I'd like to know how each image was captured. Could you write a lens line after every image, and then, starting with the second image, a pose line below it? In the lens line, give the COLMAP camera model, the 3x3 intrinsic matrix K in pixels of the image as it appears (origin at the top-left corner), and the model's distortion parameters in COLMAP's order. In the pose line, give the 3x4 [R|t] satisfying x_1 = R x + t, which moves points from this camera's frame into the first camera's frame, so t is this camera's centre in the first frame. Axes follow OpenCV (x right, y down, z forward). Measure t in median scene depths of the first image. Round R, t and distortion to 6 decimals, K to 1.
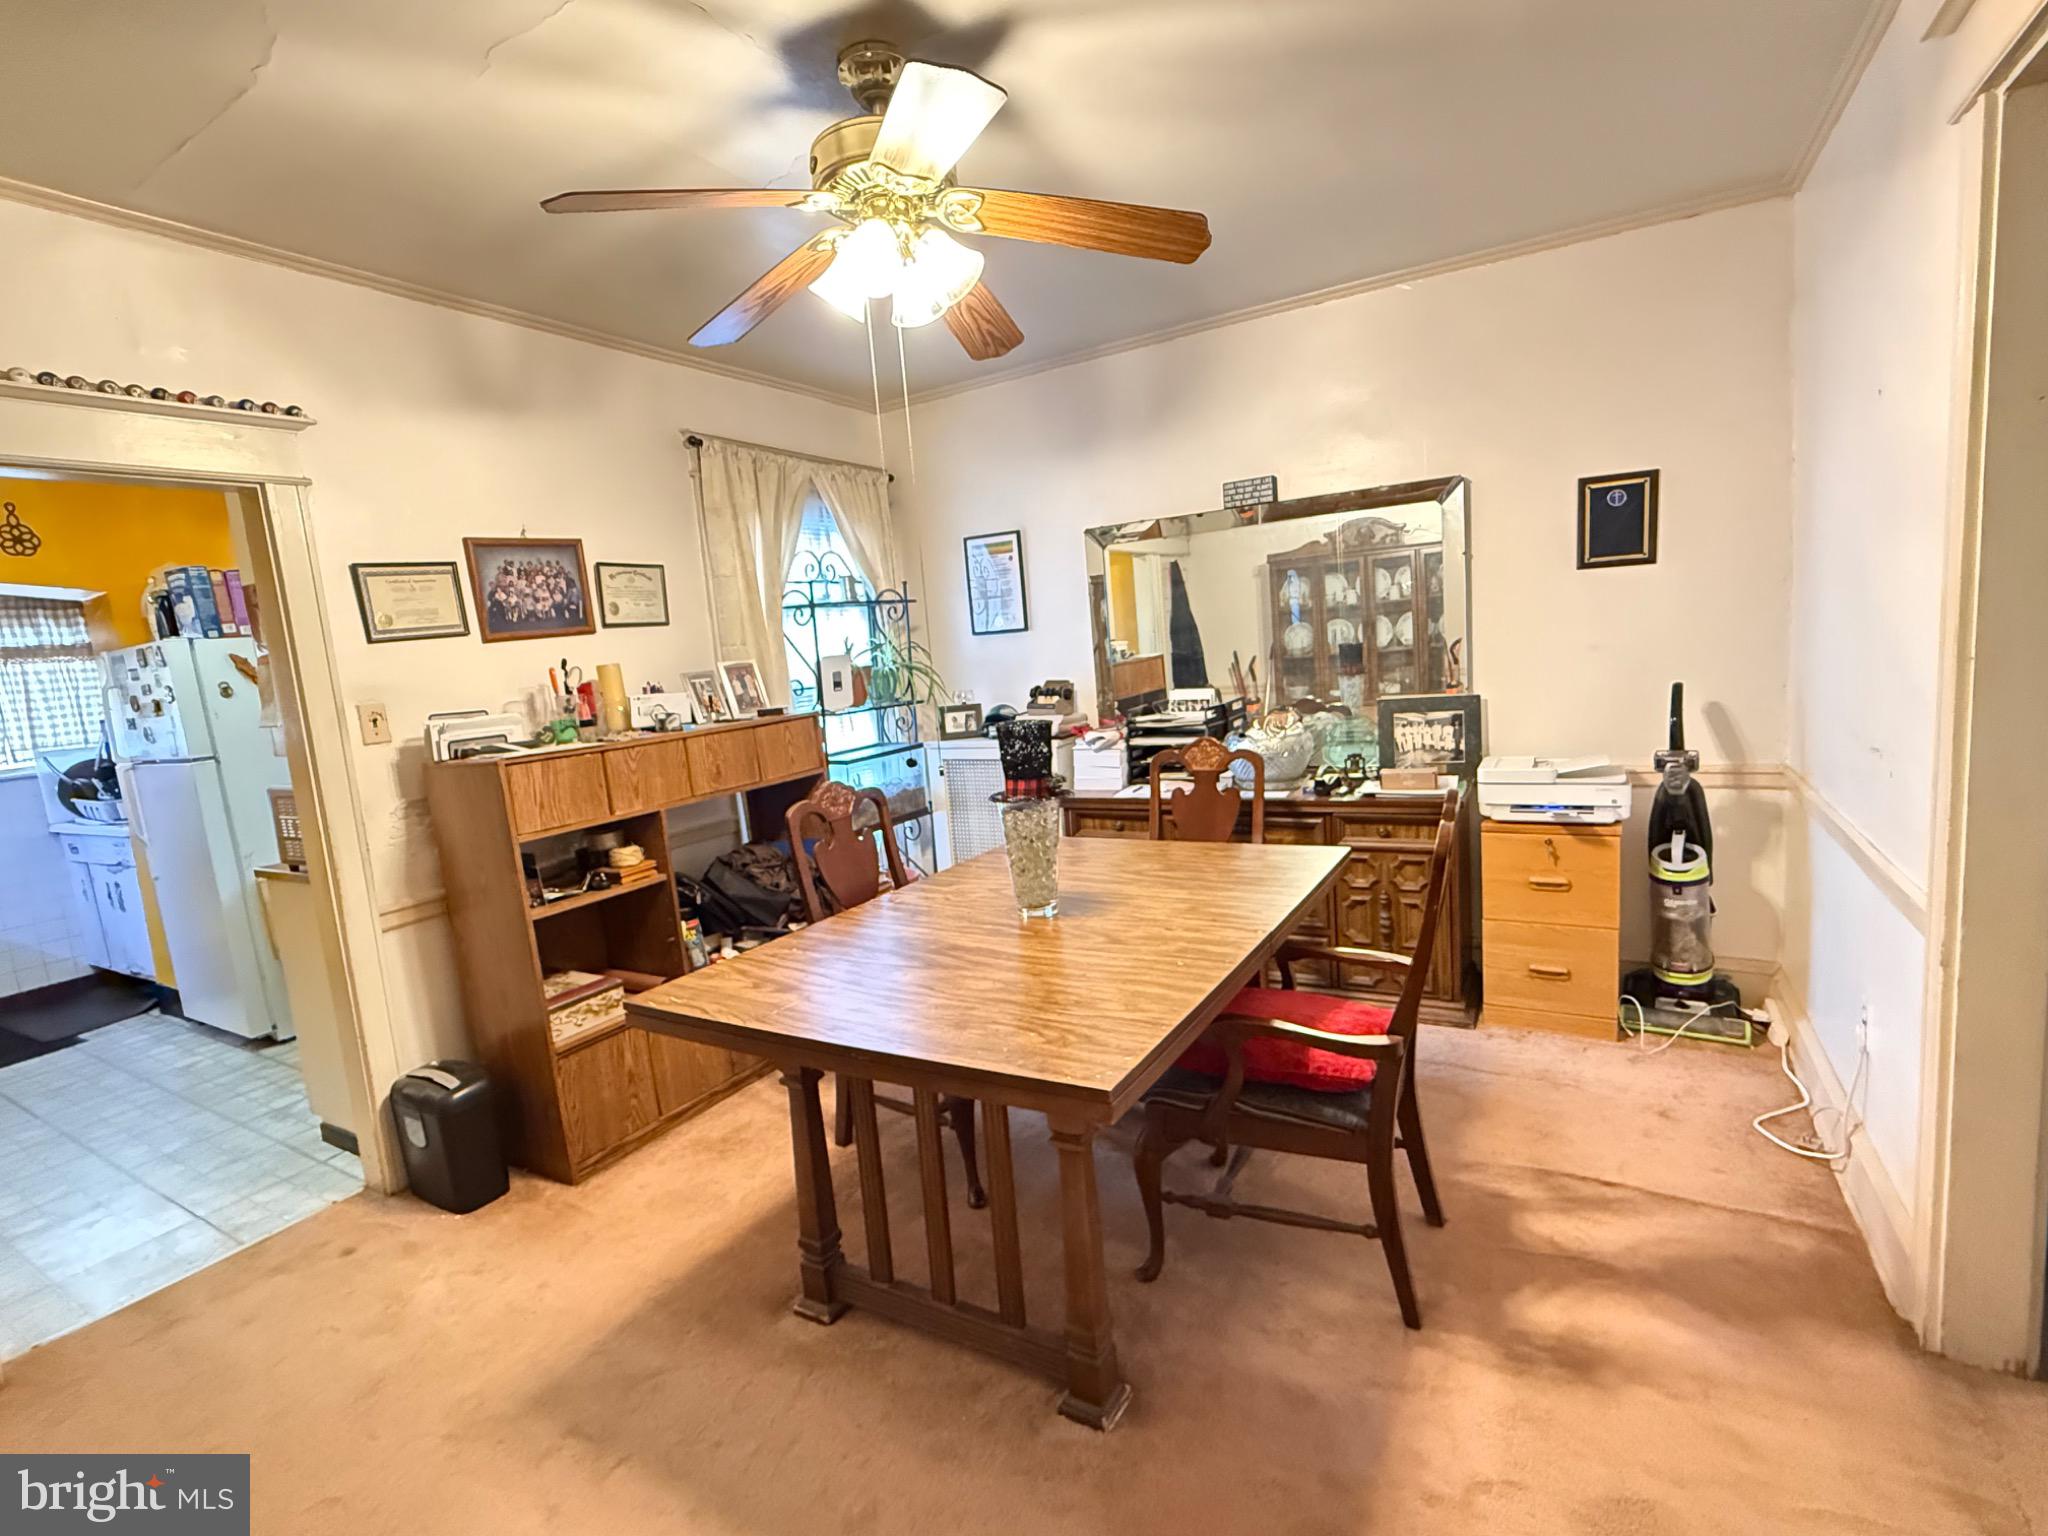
lens RADIAL K [[956.6, 0, 1043.9], [0, 956.6, 776.7], [0, 0, 1]] dist [-0.004476, -0.000160]
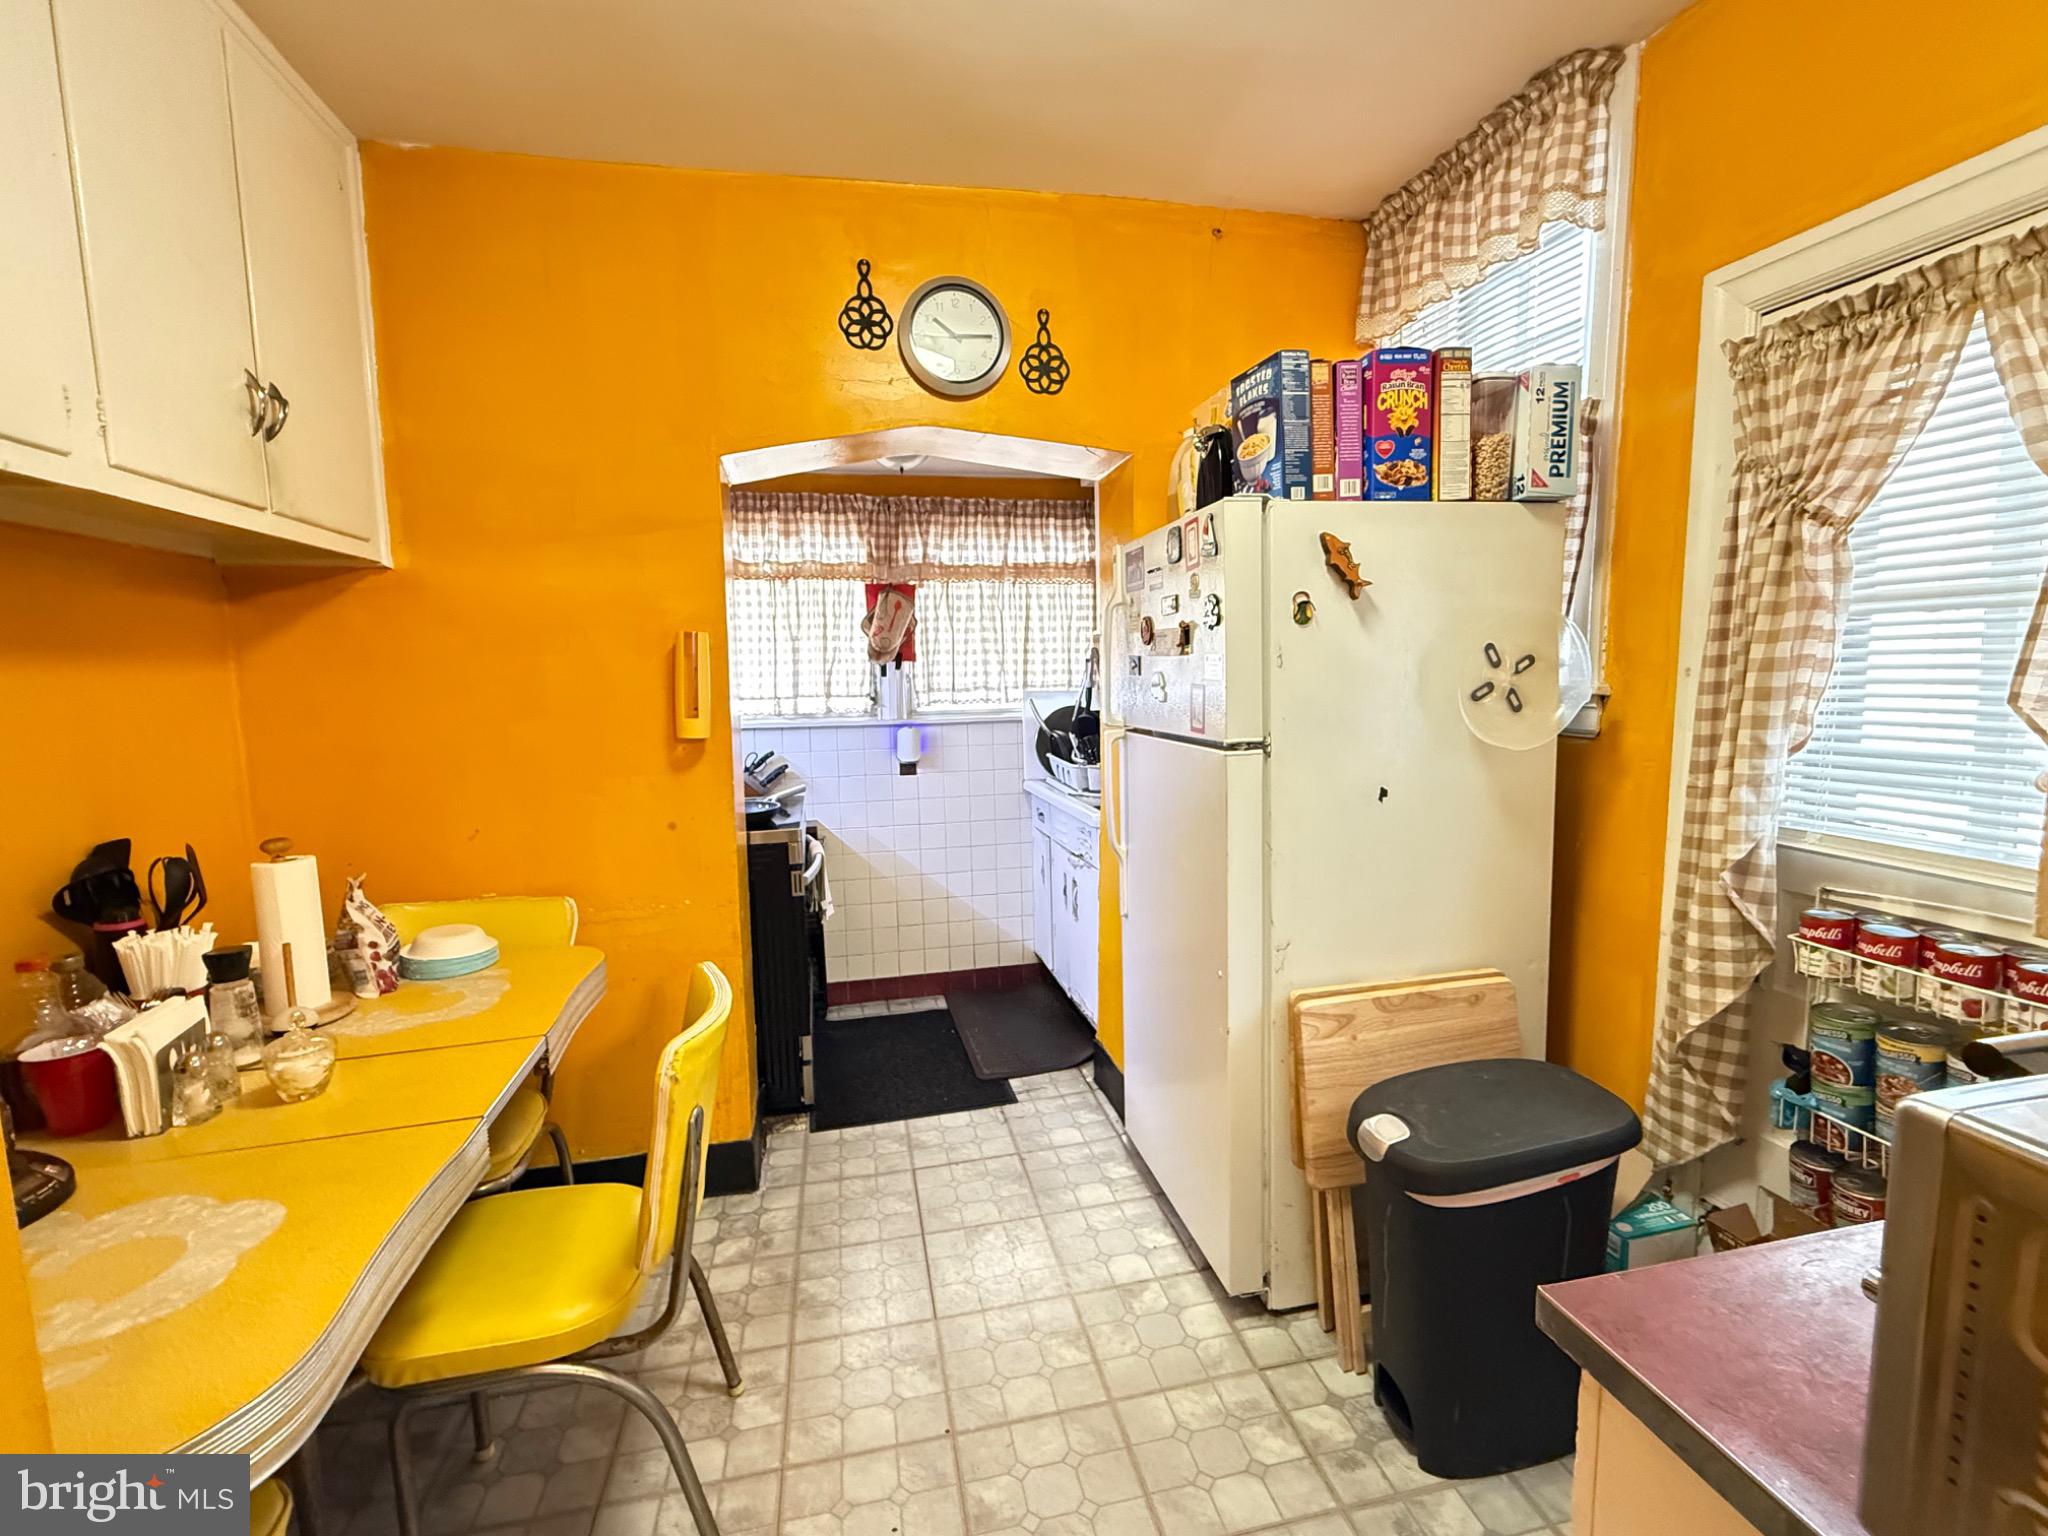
lens RADIAL K [[897.0, 0, 1019.4], [0, 897.0, 765.7], [0, 0, 1]] dist [0.000707, 0.000003]
pose [[0.670686, 0.148450, -0.726734, -0.499743], [-0.135122, 0.987826, 0.077083, -0.022635], [0.729330, 0.046499, 0.682580, 0.480206]]
